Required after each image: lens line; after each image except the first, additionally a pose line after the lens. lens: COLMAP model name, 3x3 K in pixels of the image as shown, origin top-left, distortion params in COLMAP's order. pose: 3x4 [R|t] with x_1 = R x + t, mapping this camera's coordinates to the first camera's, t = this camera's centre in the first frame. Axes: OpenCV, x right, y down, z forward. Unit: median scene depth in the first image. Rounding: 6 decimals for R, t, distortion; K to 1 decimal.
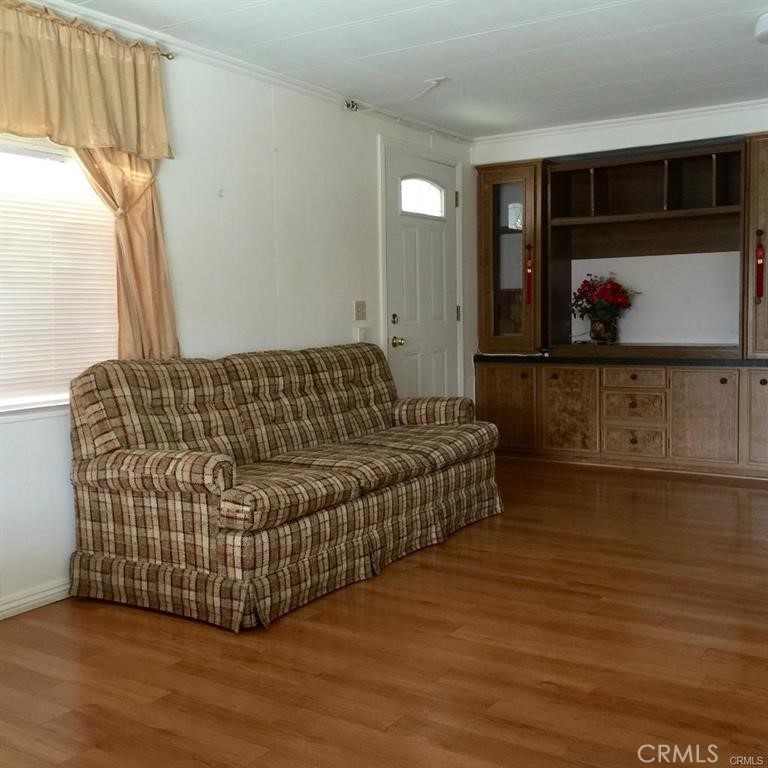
lens RADIAL K [[879.5, 0, 384.9], [0, 879.5, 382.0], [0, 0, 1]] dist [0.047981, 0.000000]
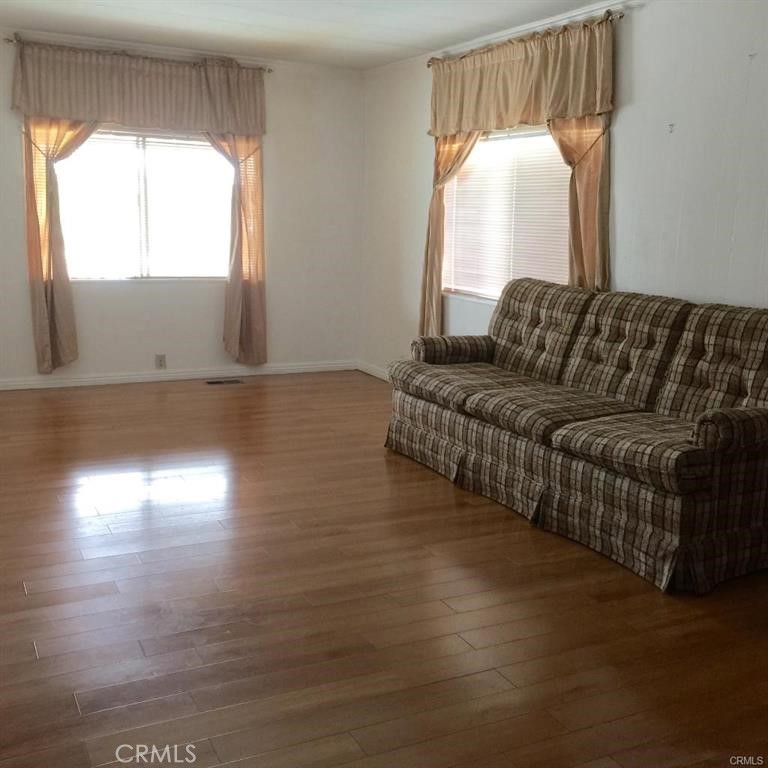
lens RADIAL K [[879.5, 0, 382.2], [0, 879.5, 380.3], [0, 0, 1]] dist [0.047981, 0.000000]
pose [[-0.498116, 0.163637, -0.851530, 0.910751], [-0.090717, 0.966808, 0.238857, -0.160755], [0.862352, 0.196227, -0.466738, 1.323694]]
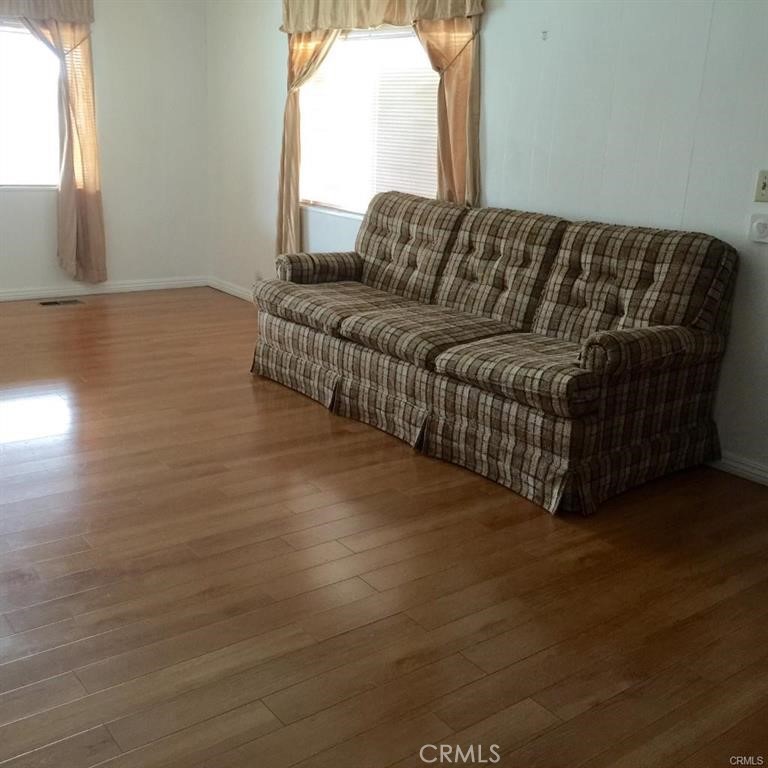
lens RADIAL K [[879.5, 0, 384.9], [0, 879.5, 375.7], [0, 0, 1]] dist [0.047981, 0.000000]
pose [[-0.325241, 0.262638, -0.908427, 0.879203], [-0.118742, 0.941710, 0.314773, -0.160823], [0.938147, 0.210245, -0.275096, 1.259679]]
